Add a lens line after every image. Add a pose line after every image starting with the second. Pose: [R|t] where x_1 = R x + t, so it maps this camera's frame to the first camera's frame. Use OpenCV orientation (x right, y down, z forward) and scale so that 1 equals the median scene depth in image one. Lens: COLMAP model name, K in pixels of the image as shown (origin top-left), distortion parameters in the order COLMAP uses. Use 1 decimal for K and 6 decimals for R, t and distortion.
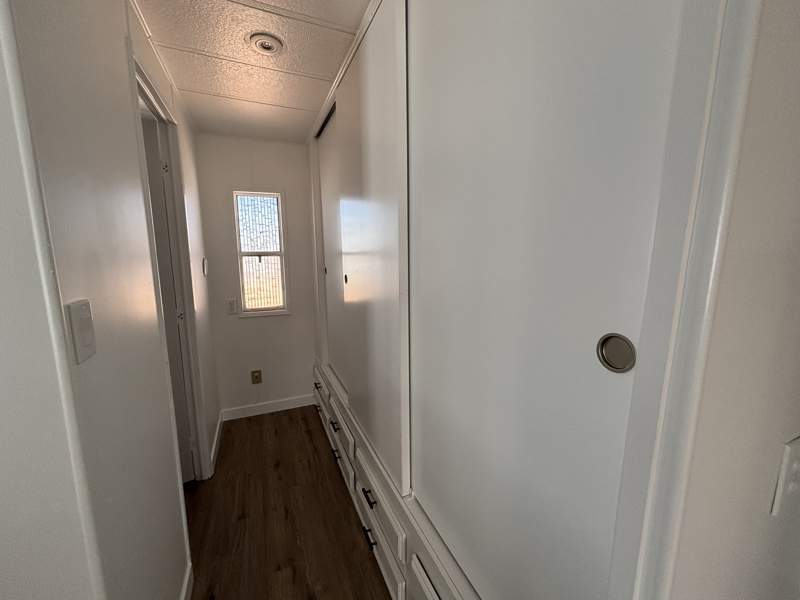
lens RADIAL K [[325.1, 0, 395.8], [0, 325.1, 299.7], [0, 0, 1]] dist [0.001767, 0.000211]
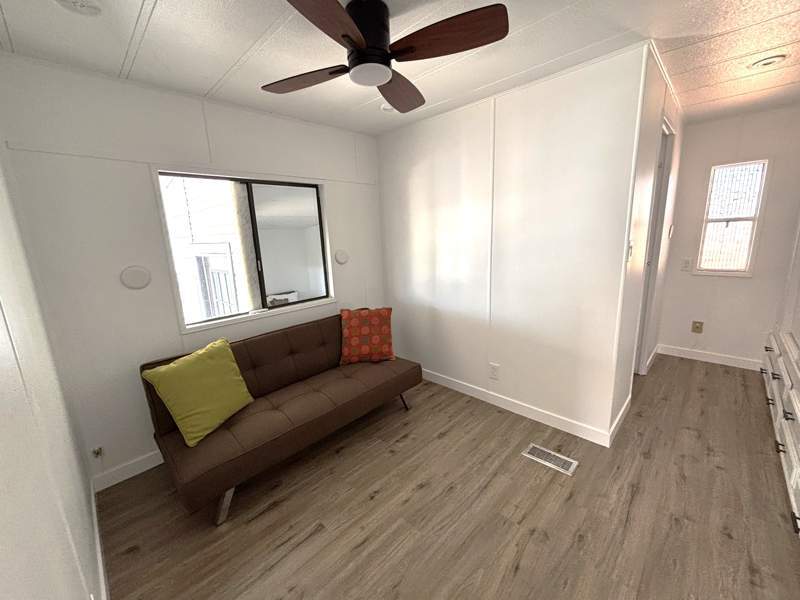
lens RADIAL K [[325.1, 0, 395.8], [0, 325.1, 299.7], [0, 0, 1]] dist [0.001767, 0.000211]
pose [[0.372981, 0.179501, -0.910310, 0.223316], [-0.098073, 0.983239, 0.153698, 0.068589], [0.922641, 0.031950, 0.384333, -0.471793]]
